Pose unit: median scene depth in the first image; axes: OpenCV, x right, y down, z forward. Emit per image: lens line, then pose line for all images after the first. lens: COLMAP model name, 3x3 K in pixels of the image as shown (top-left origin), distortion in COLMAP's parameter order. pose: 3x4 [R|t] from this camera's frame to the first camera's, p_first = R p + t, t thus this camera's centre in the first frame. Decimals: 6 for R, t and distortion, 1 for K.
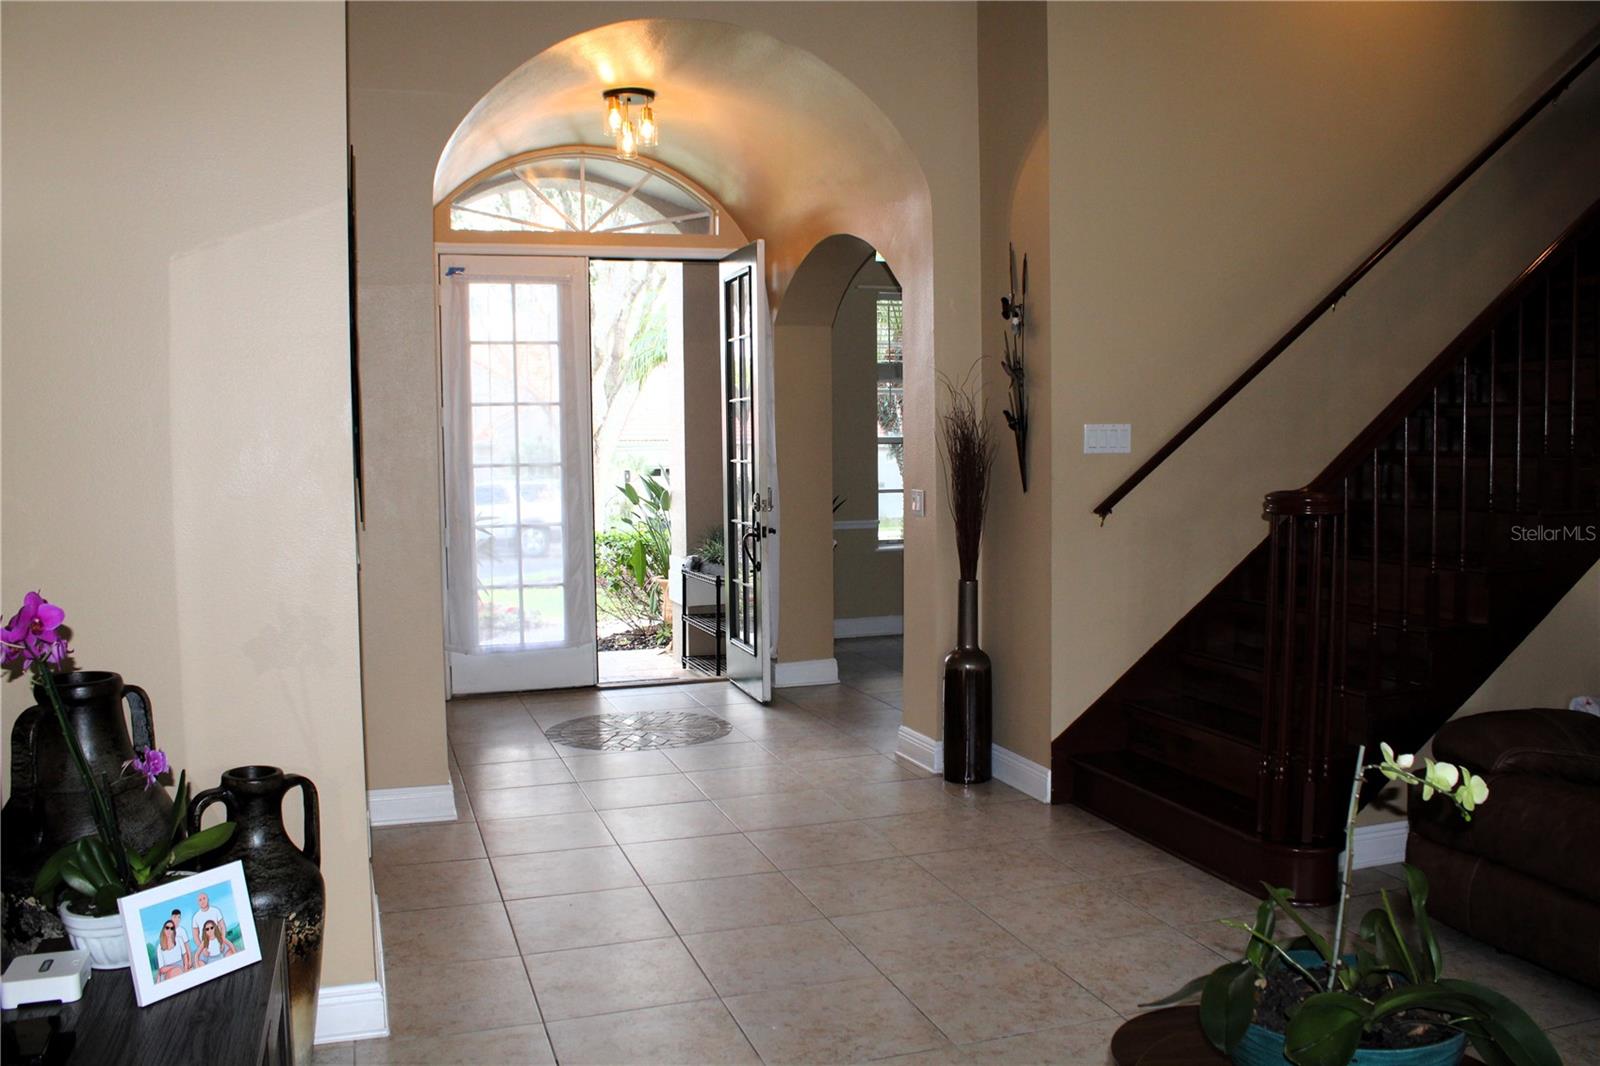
lens RADIAL K [[1356.8, 0, 794.2], [0, 1356.8, 532.0], [0, 0, 1]] dist [-0.162576, 0.150209]
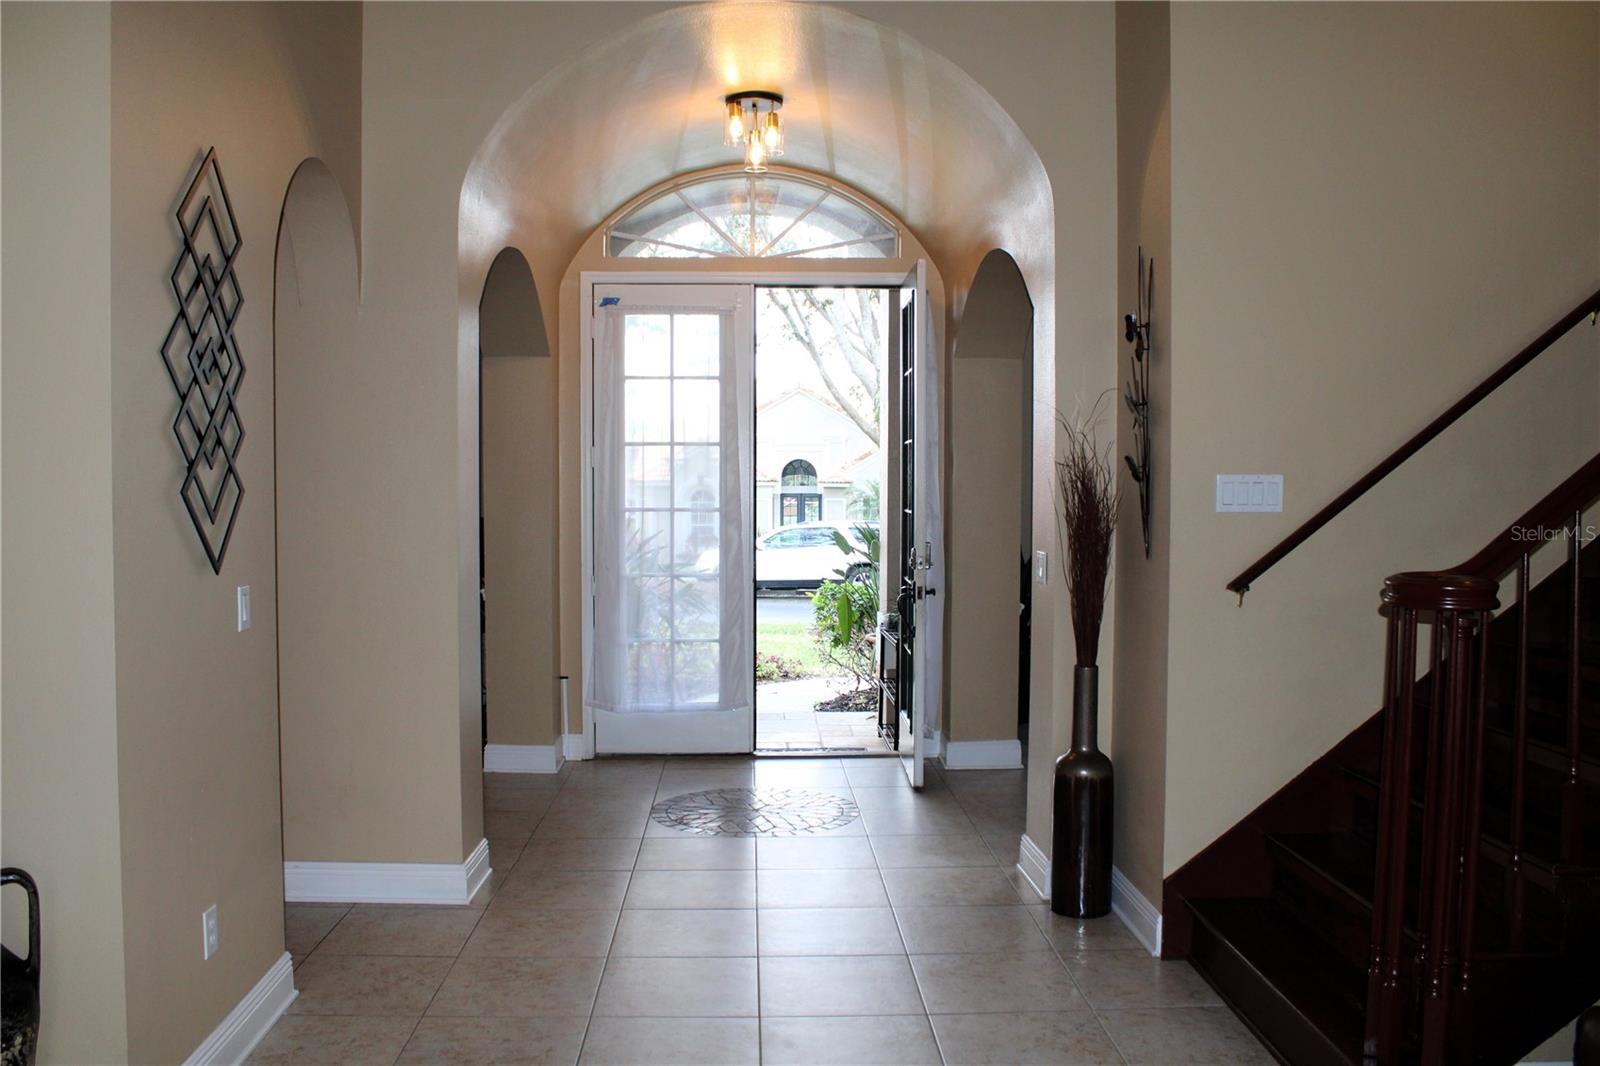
lens RADIAL K [[1356.8, 0, 794.2], [0, 1356.8, 532.0], [0, 0, 1]] dist [-0.162576, 0.150209]
pose [[0.959603, 0.025185, -0.280227, 0.142474], [-0.034075, 0.999057, -0.026895, -0.012913], [0.279285, 0.035358, 0.959557, 0.138008]]
